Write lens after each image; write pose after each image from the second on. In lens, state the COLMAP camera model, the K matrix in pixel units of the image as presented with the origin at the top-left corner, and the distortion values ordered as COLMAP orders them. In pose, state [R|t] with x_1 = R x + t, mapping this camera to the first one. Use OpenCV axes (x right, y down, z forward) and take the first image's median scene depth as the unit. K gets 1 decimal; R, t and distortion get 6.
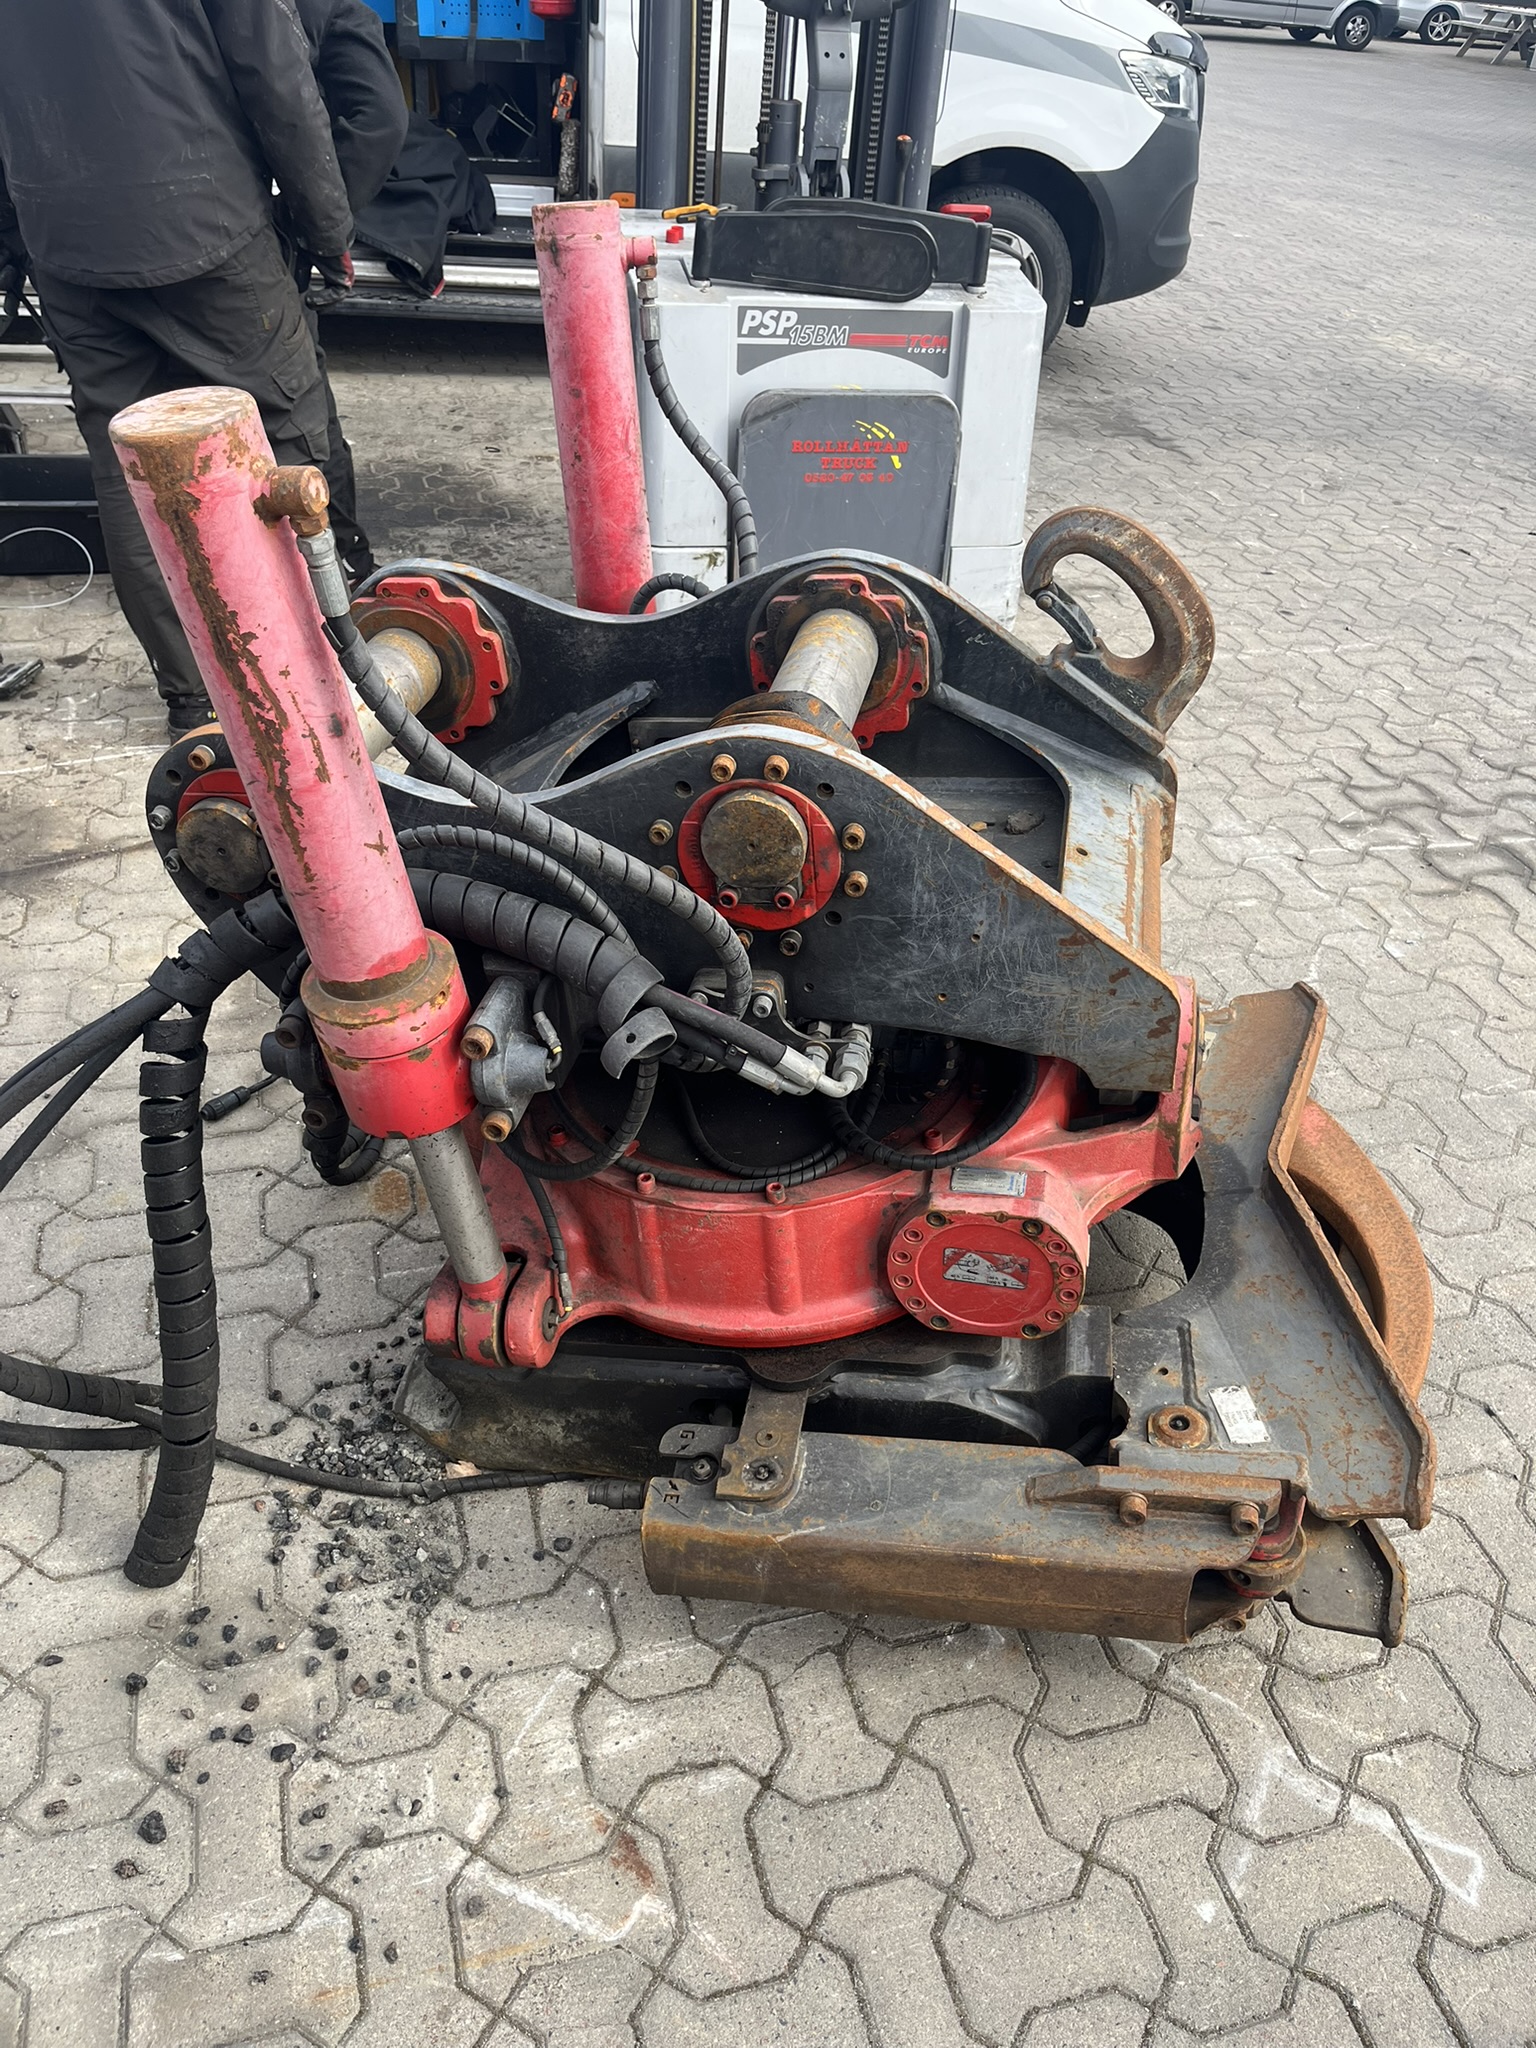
lens RADIAL K [[1548.3, 0, 752.9], [0, 1548.3, 1014.5], [0, 0, 1]] dist [0.070374, -0.098830]
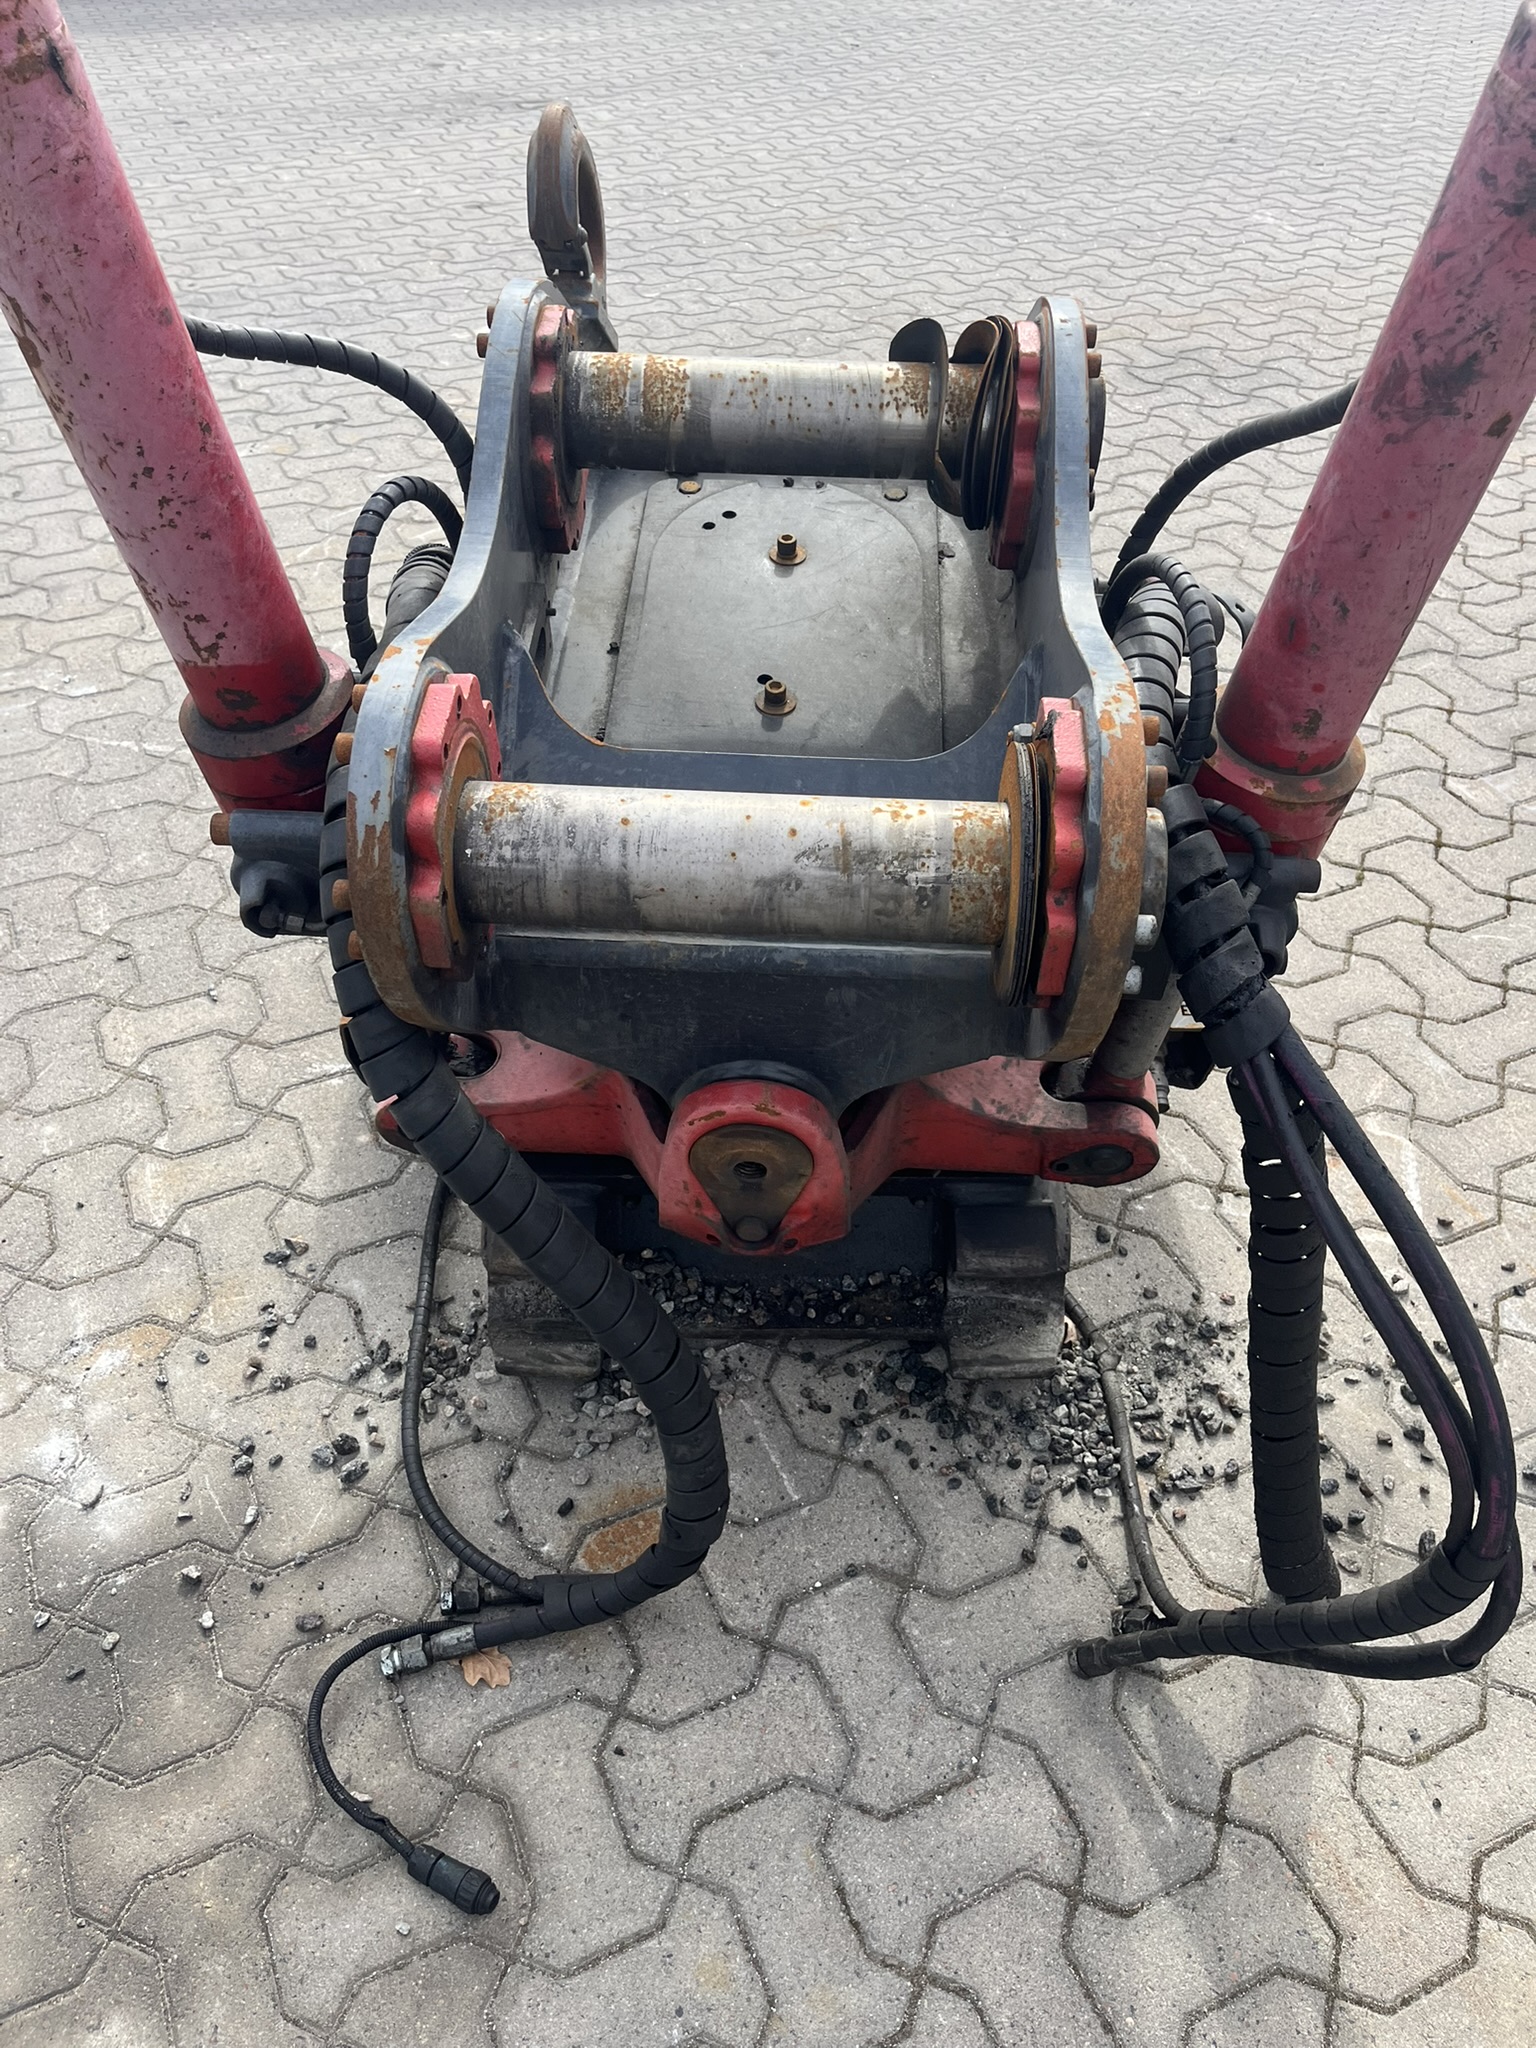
lens RADIAL K [[1548.3, 0, 751.9], [0, 1548.3, 1014.7], [0, 0, 1]] dist [0.070374, -0.098830]
pose [[-0.149355, -0.697512, 0.700836, -0.777007], [0.572939, 0.516623, 0.636271, -0.564916], [-0.805875, 0.496566, 0.322472, 0.882410]]
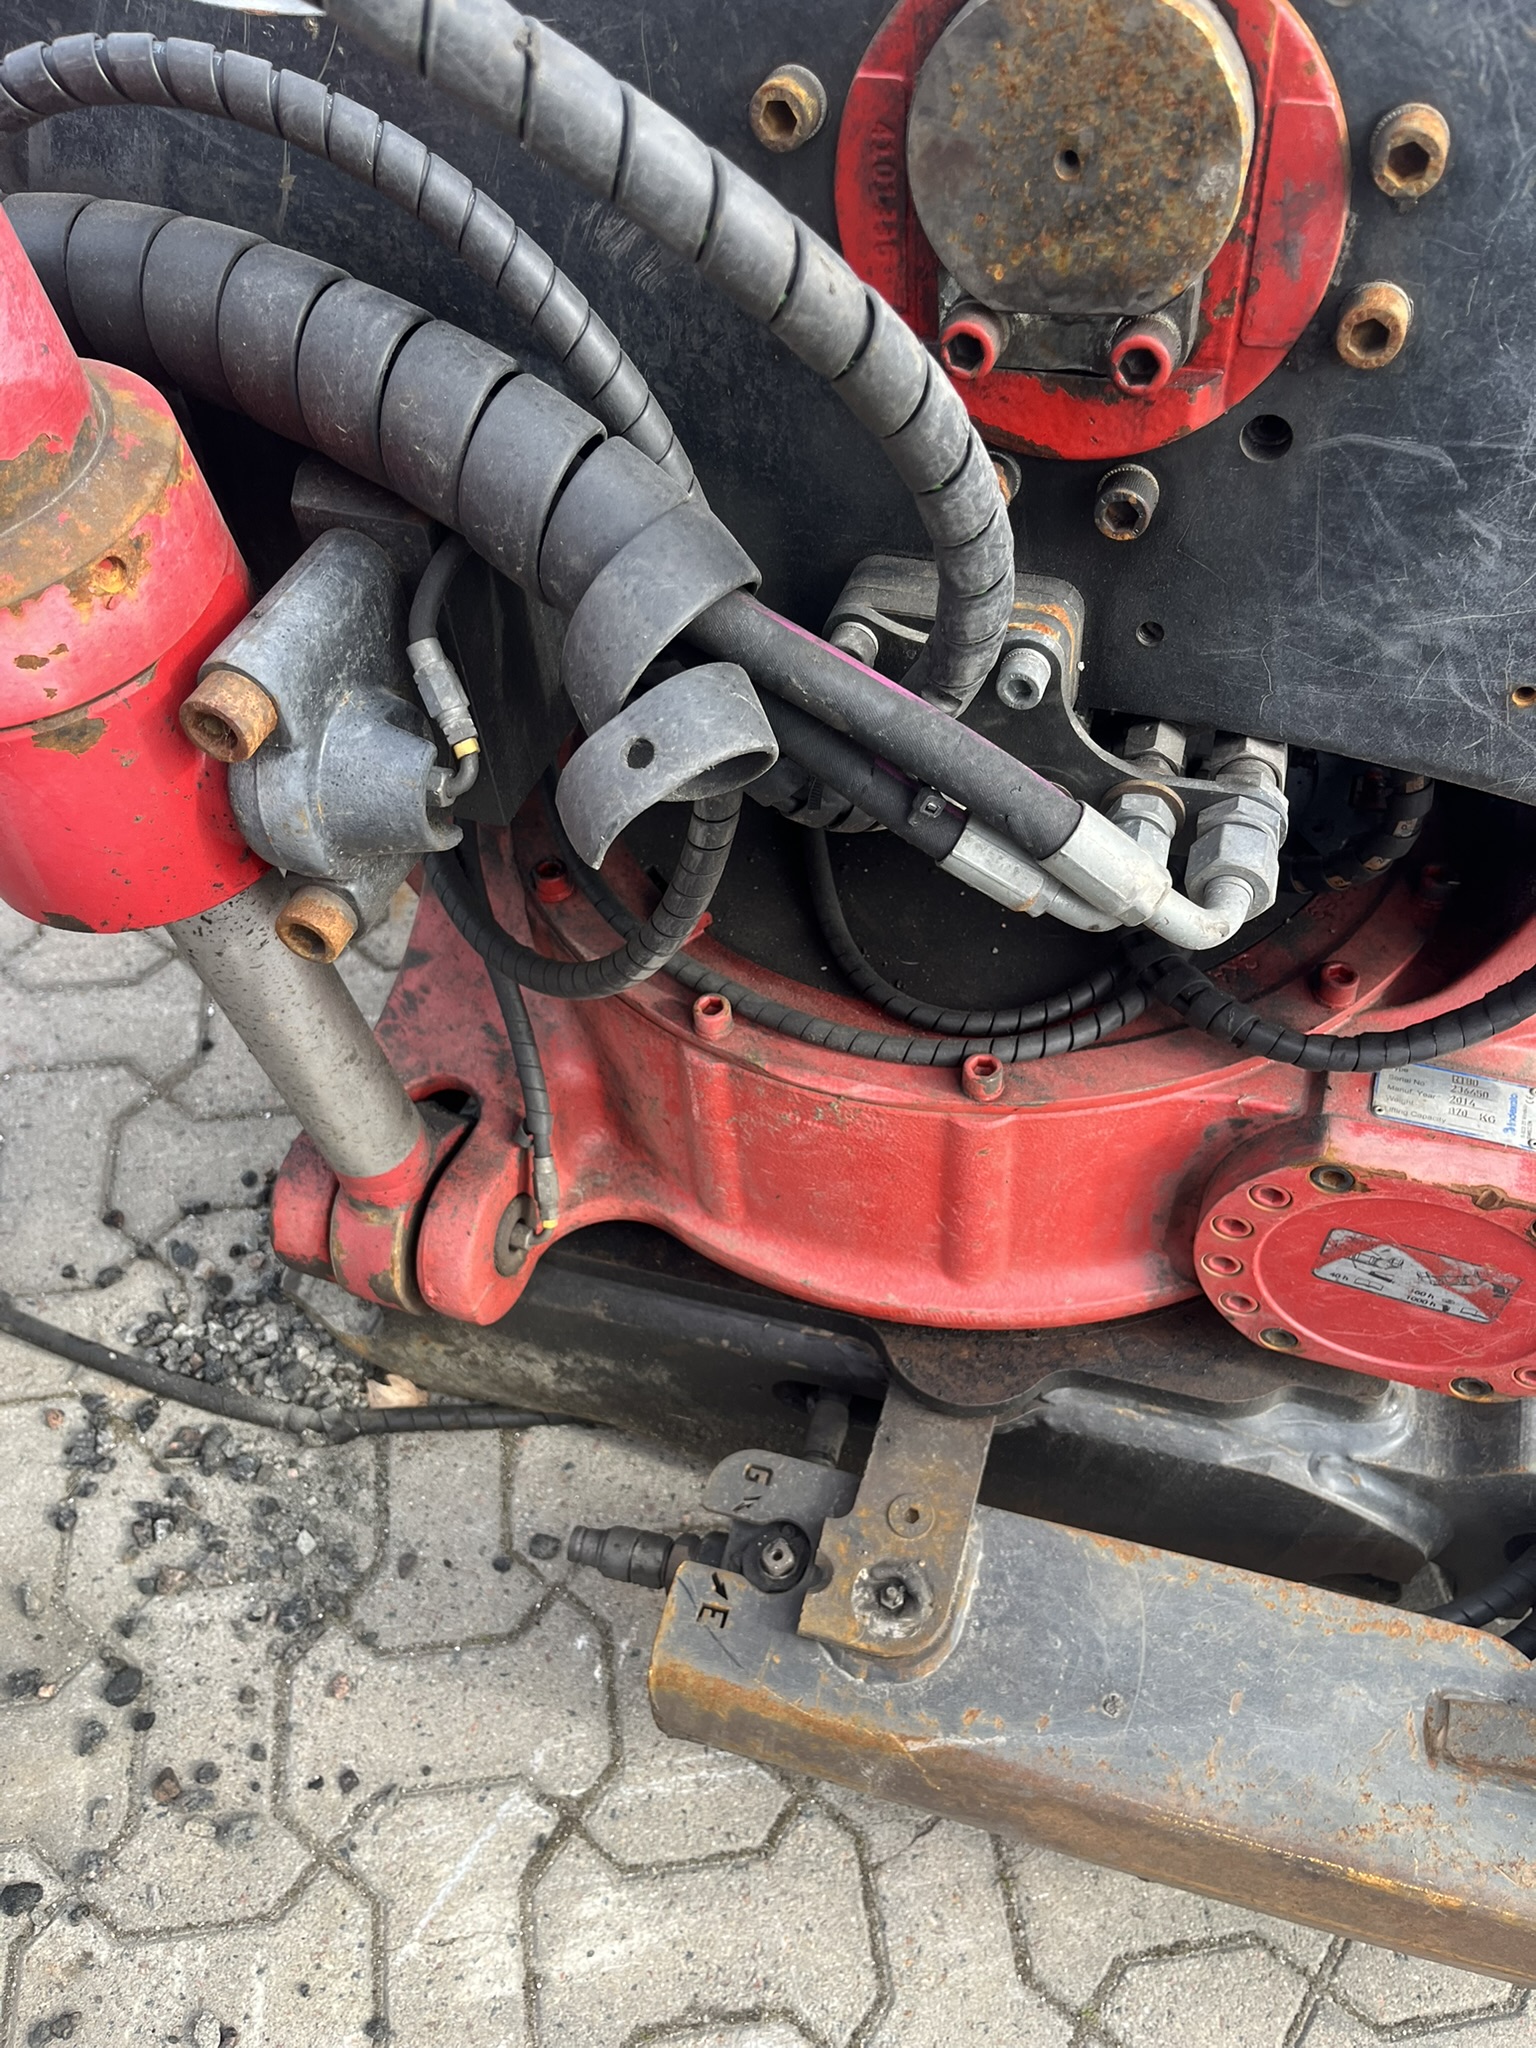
lens RADIAL K [[1548.3, 0, 800.7], [0, 1548.3, 1038.6], [0, 0, 1]] dist [0.070374, -0.098830]
pose [[0.992721, 0.107498, -0.054312, -0.015546], [-0.088765, 0.957818, 0.273322, -0.017596], [0.081403, -0.266511, 0.960388, 0.548683]]
